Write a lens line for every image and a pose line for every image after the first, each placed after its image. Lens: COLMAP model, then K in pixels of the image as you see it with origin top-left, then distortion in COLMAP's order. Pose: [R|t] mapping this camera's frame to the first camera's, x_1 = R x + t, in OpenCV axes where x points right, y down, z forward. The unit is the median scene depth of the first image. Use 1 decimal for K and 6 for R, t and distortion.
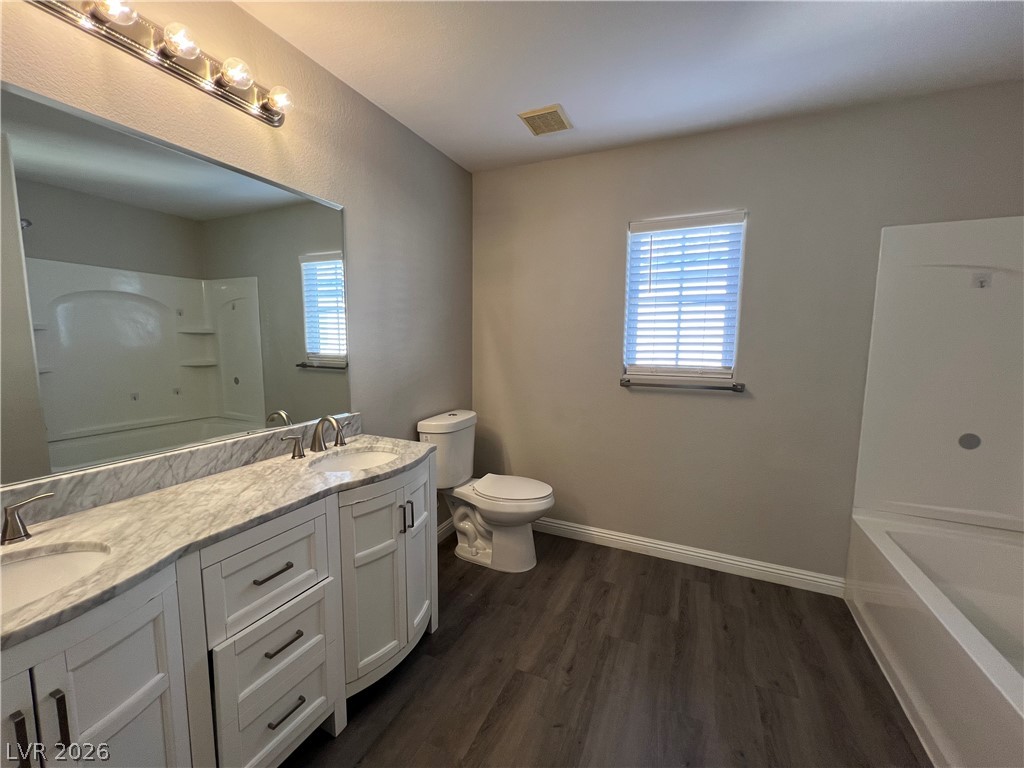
lens RADIAL K [[408.2, 0, 513.8], [0, 408.2, 381.2], [0, 0, 1]] dist [-0.001254, 0.000243]
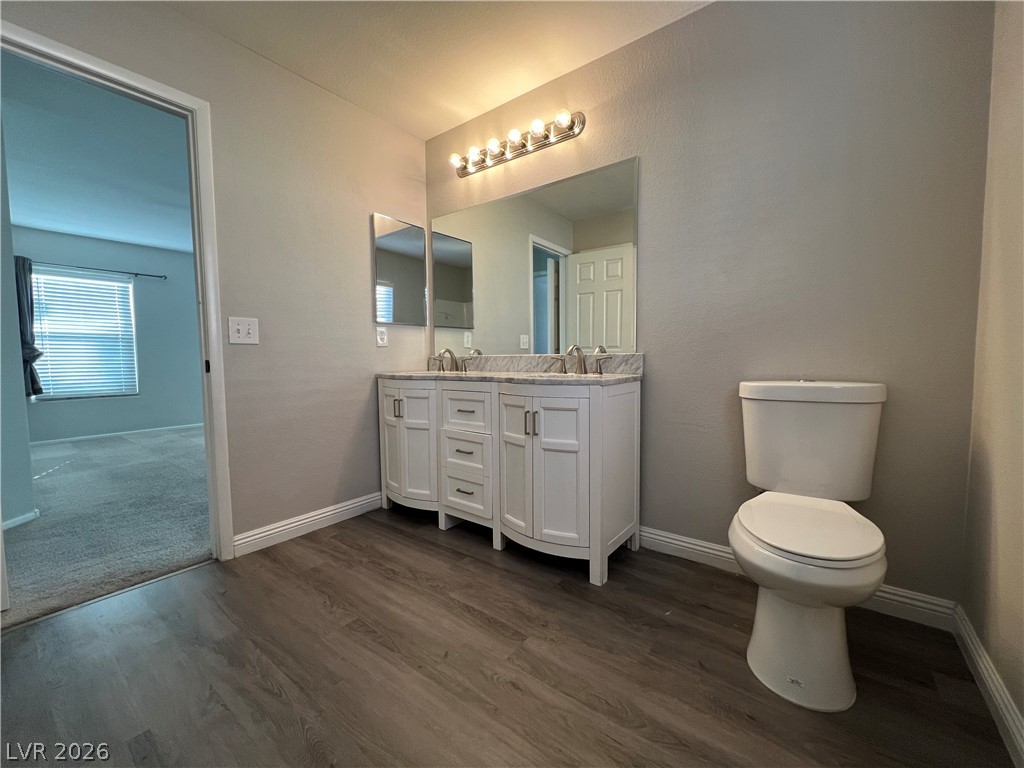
lens RADIAL K [[408.2, 0, 513.3], [0, 408.2, 382.1], [0, 0, 1]] dist [-0.001254, 0.000243]
pose [[-0.212170, 0.053800, -0.975751, 0.896641], [-0.096573, 0.992442, 0.075720, 0.134907], [0.972449, 0.110297, -0.205371, 1.201137]]
